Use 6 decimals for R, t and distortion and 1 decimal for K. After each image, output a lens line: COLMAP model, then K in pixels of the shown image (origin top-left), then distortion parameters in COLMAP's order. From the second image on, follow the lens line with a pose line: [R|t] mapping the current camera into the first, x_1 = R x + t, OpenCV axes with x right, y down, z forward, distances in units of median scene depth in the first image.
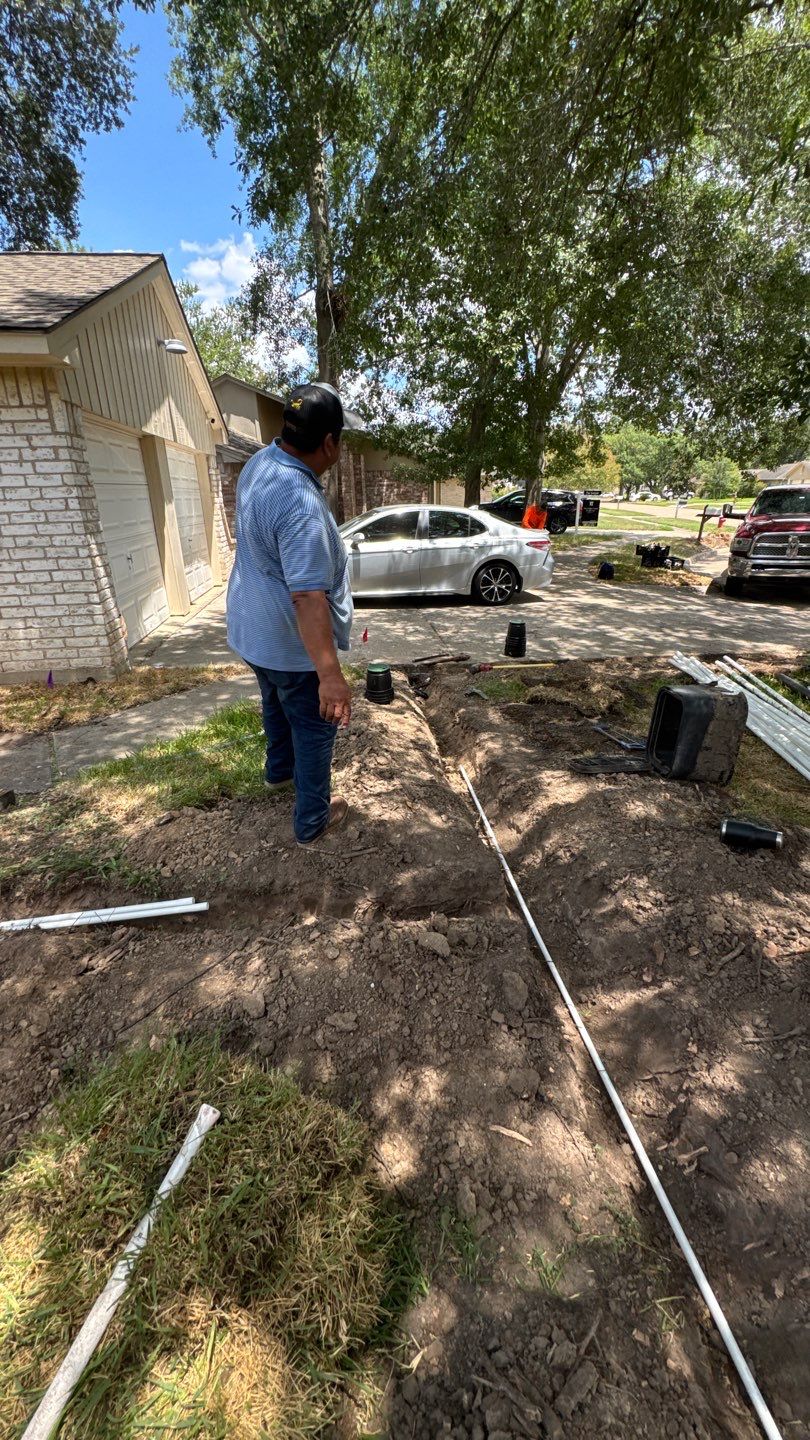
lens RADIAL K [[572.8, 0, 401.6], [0, 572.8, 717.2], [0, 0, 1]] dist [-0.003561, 0.000927]
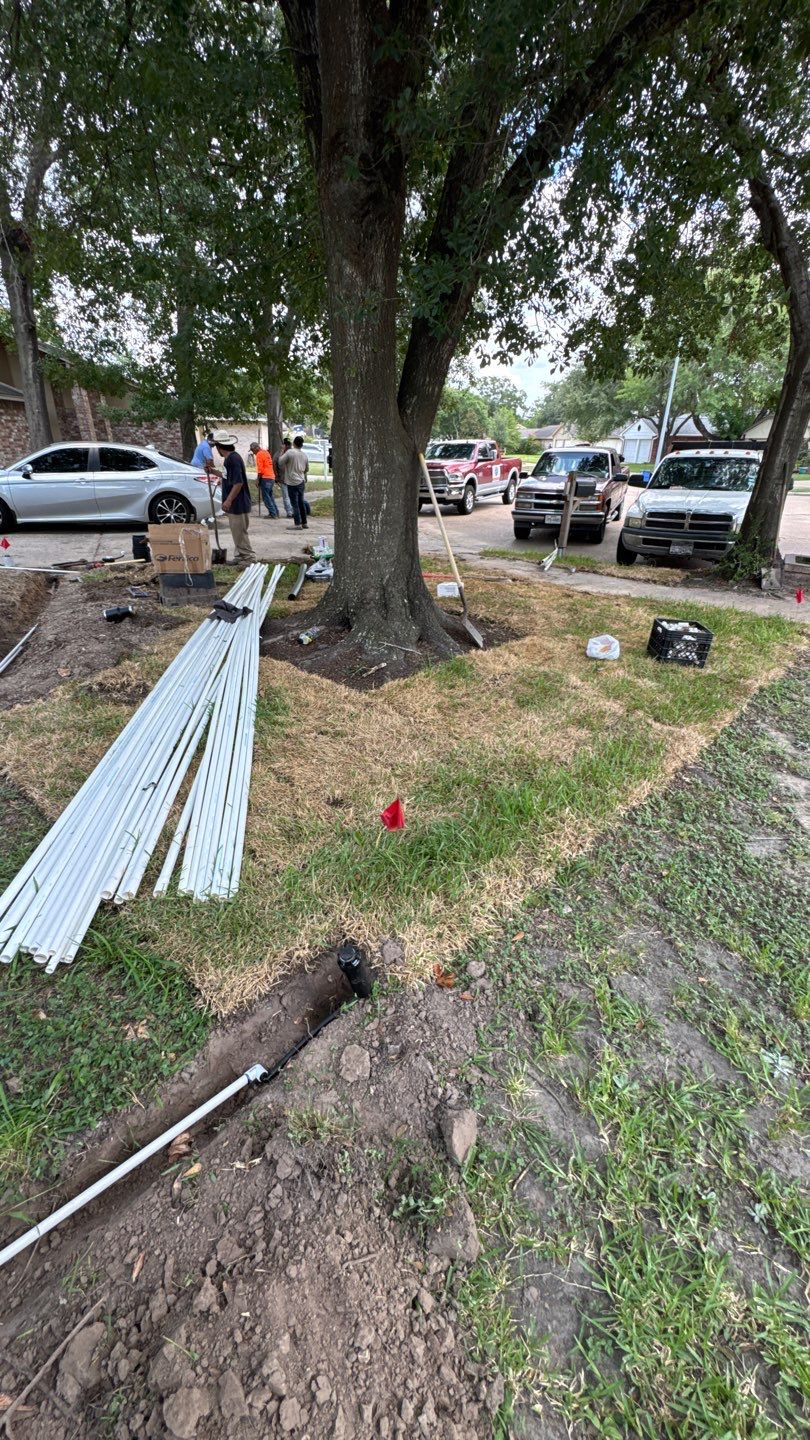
lens RADIAL K [[572.8, 0, 402.3], [0, 572.8, 719.4], [0, 0, 1]] dist [-0.003561, 0.000927]
pose [[0.957077, -0.088924, 0.275856, 0.265212], [0.066814, 0.993828, 0.088556, 0.127041], [-0.282028, -0.066323, 0.957111, -0.321869]]
